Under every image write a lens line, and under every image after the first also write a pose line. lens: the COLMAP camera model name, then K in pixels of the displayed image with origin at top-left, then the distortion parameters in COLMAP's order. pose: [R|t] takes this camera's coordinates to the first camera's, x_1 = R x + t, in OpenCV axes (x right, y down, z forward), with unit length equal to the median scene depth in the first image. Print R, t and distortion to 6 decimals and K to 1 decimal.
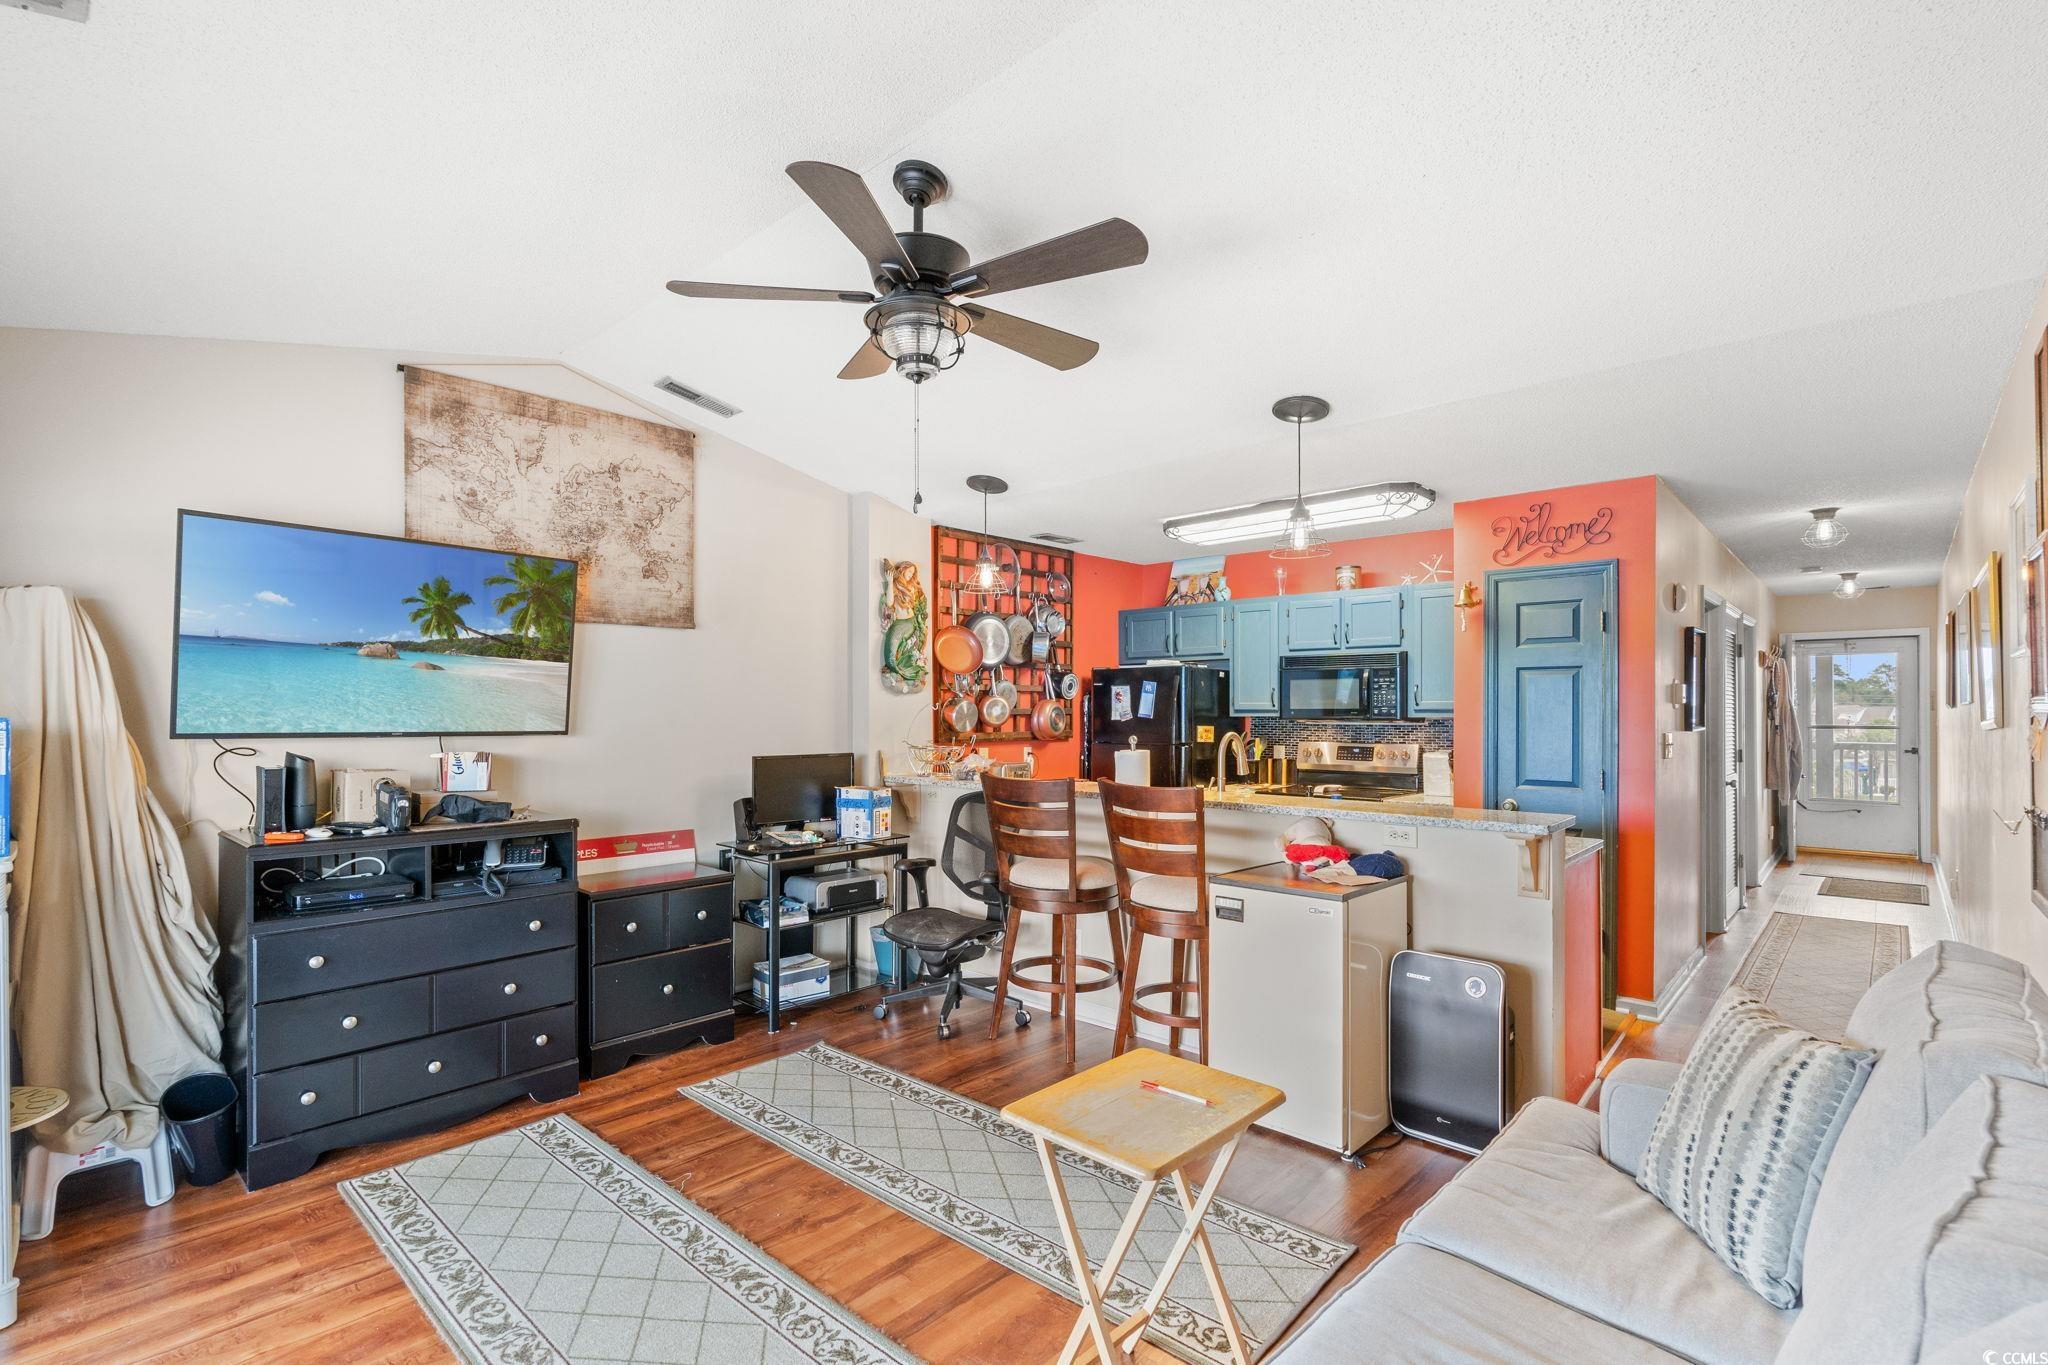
lens RADIAL K [[924.5, 0, 1001.1], [0, 924.5, 715.4], [0, 0, 1]] dist [-0.008129, 0.003269]
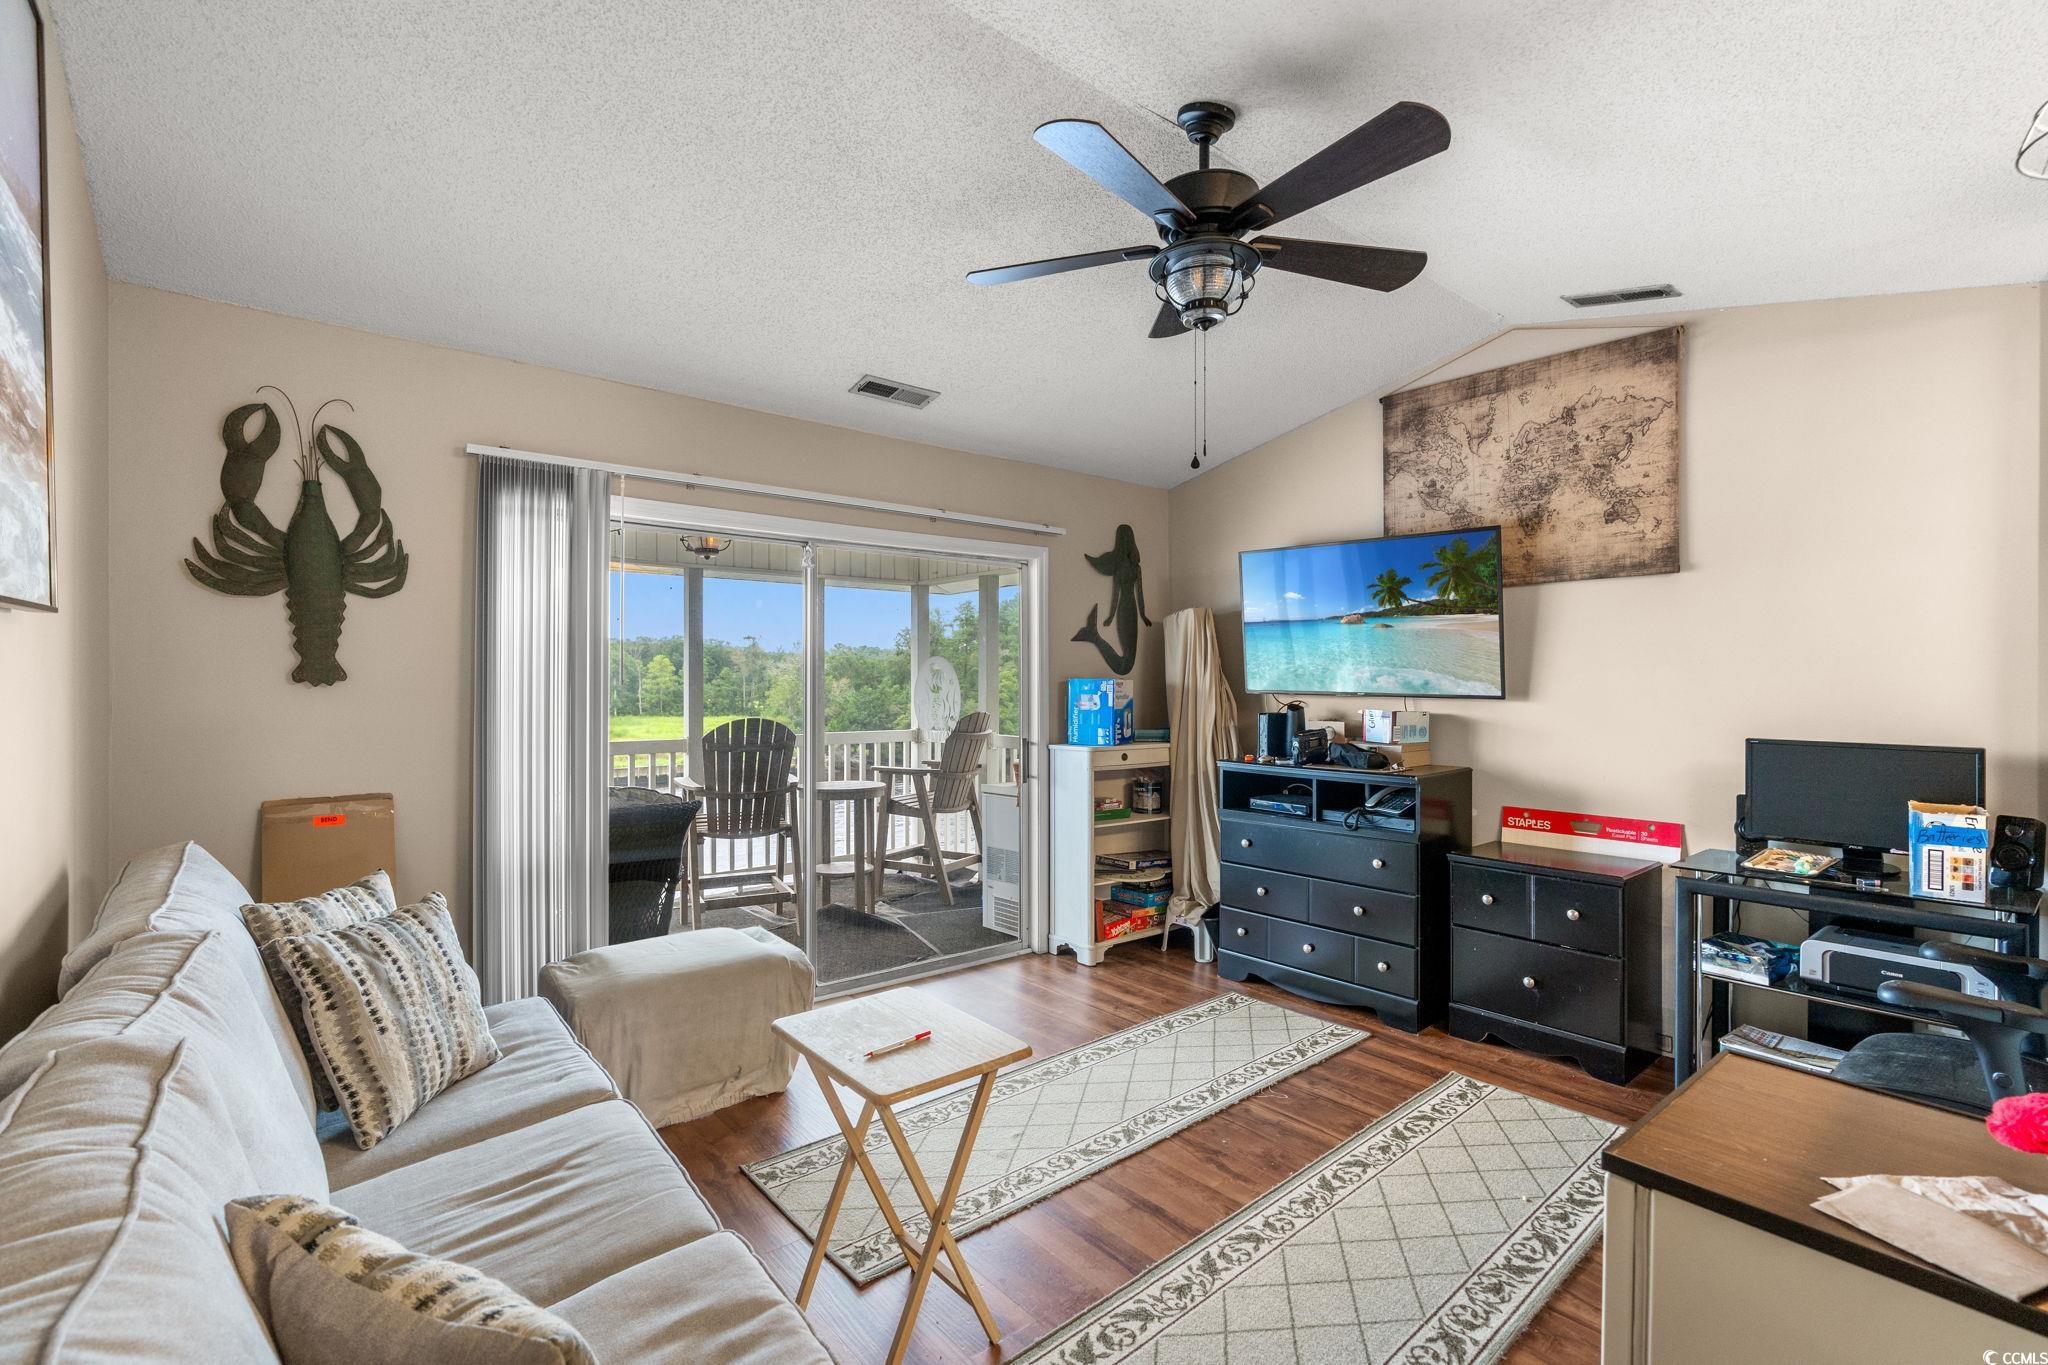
lens RADIAL K [[924.5, 0, 1043.8], [0, 924.5, 677.4], [0, 0, 1]] dist [-0.008129, 0.003269]
pose [[-0.096946, -0.000372, -0.995290, 0.595589], [-0.006917, 0.999976, 0.000300, 0.000416], [0.995266, 0.006914, -0.096947, 0.623274]]
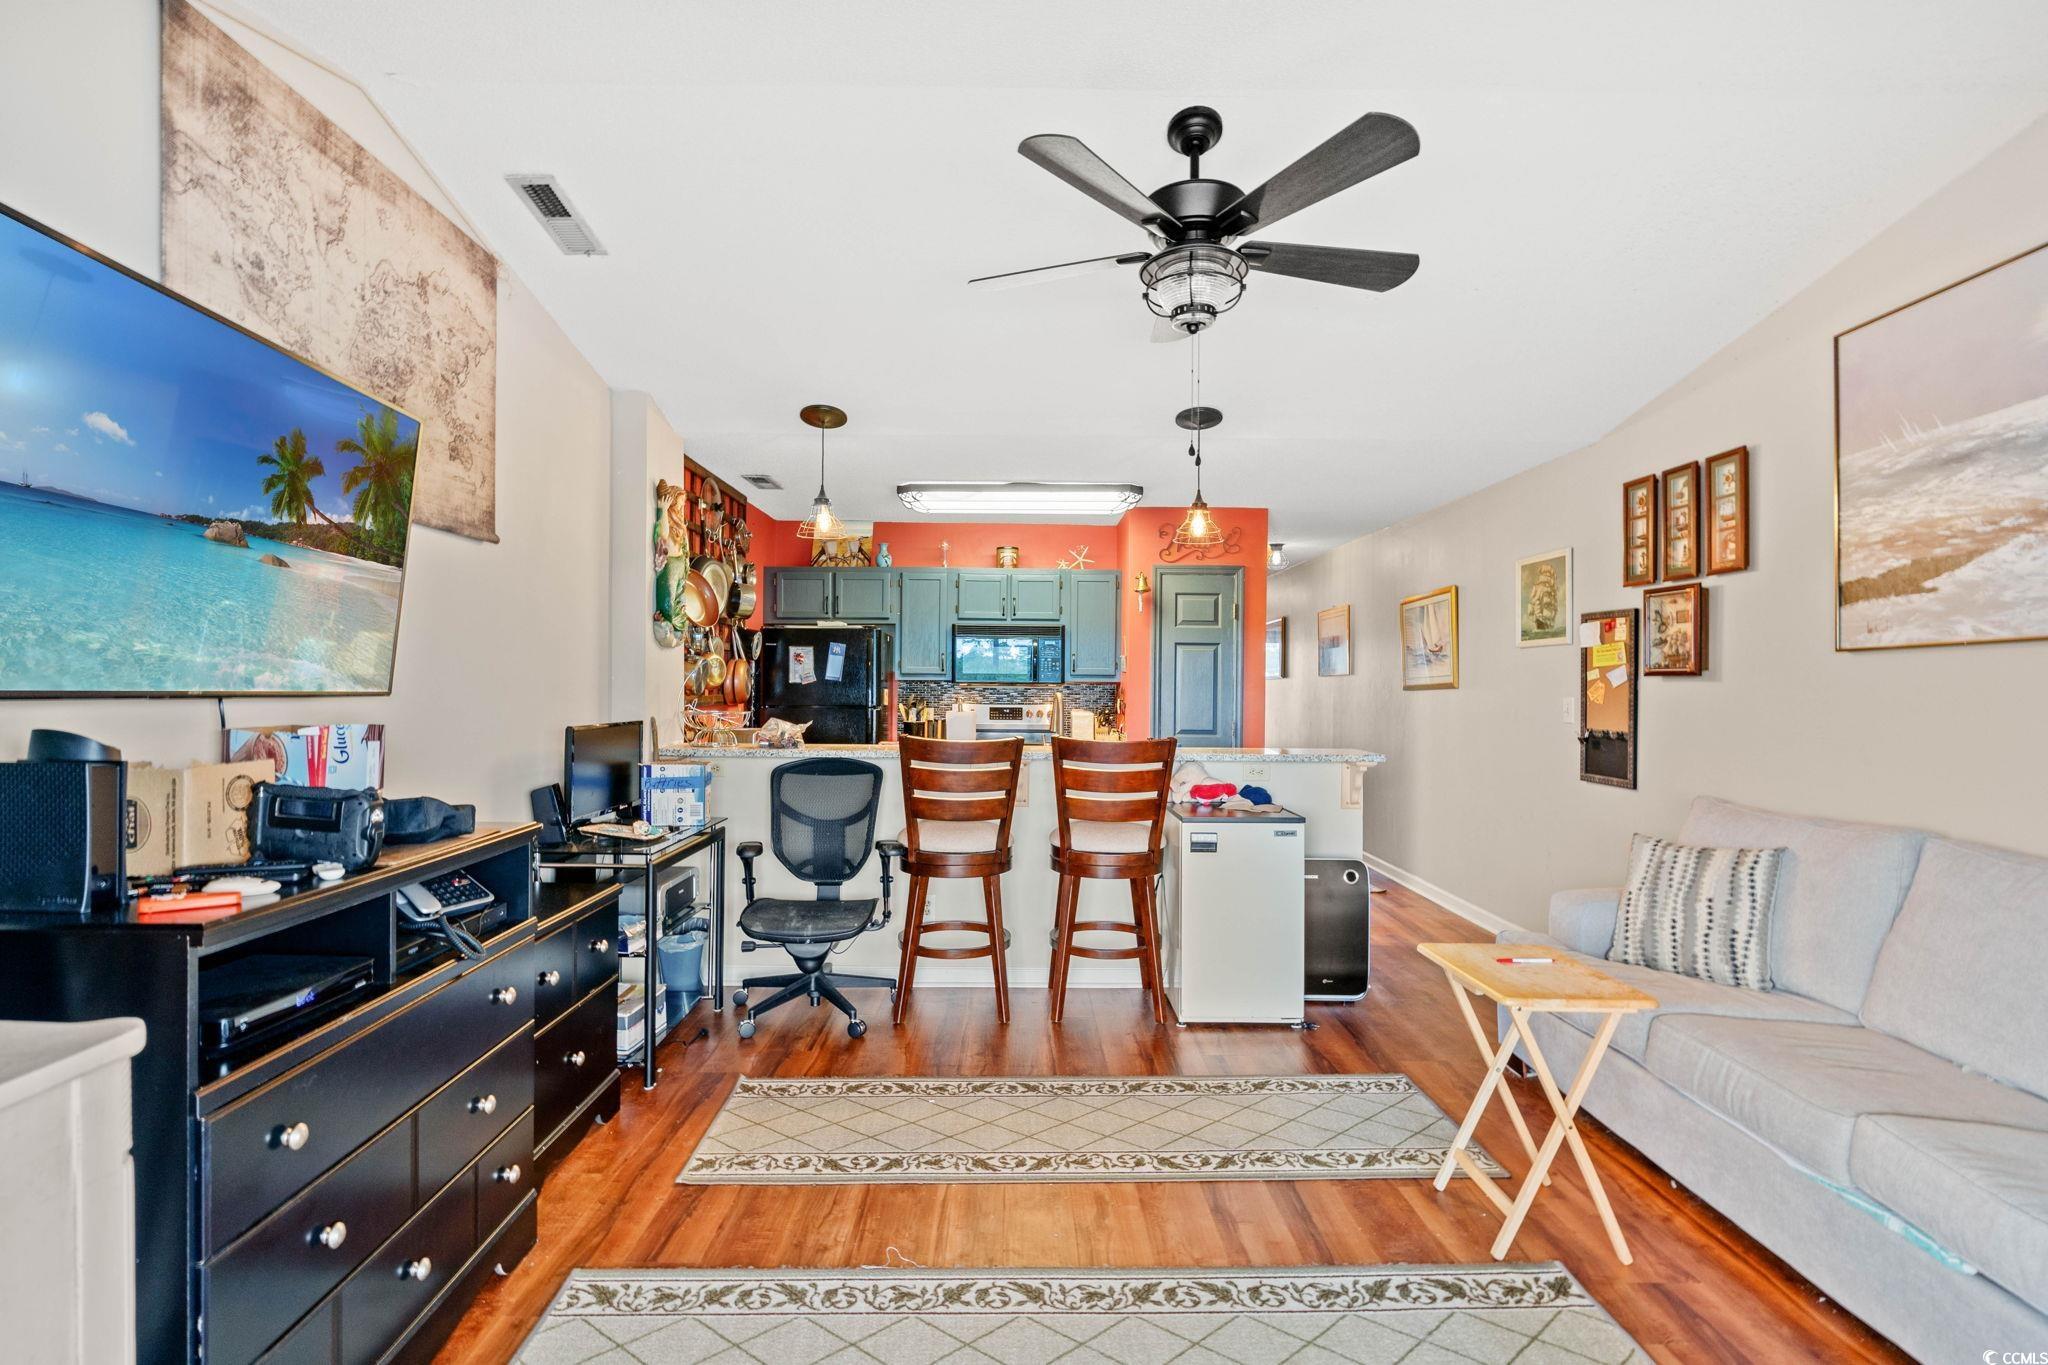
lens RADIAL K [[924.5, 0, 1004.6], [0, 924.5, 693.4], [0, 0, 1]] dist [-0.008129, 0.003269]
pose [[0.729838, -0.001376, 0.683618, -0.613731], [-0.005305, 0.999956, 0.007676, 0.012651], [-0.683599, -0.009229, 0.729799, 0.276575]]
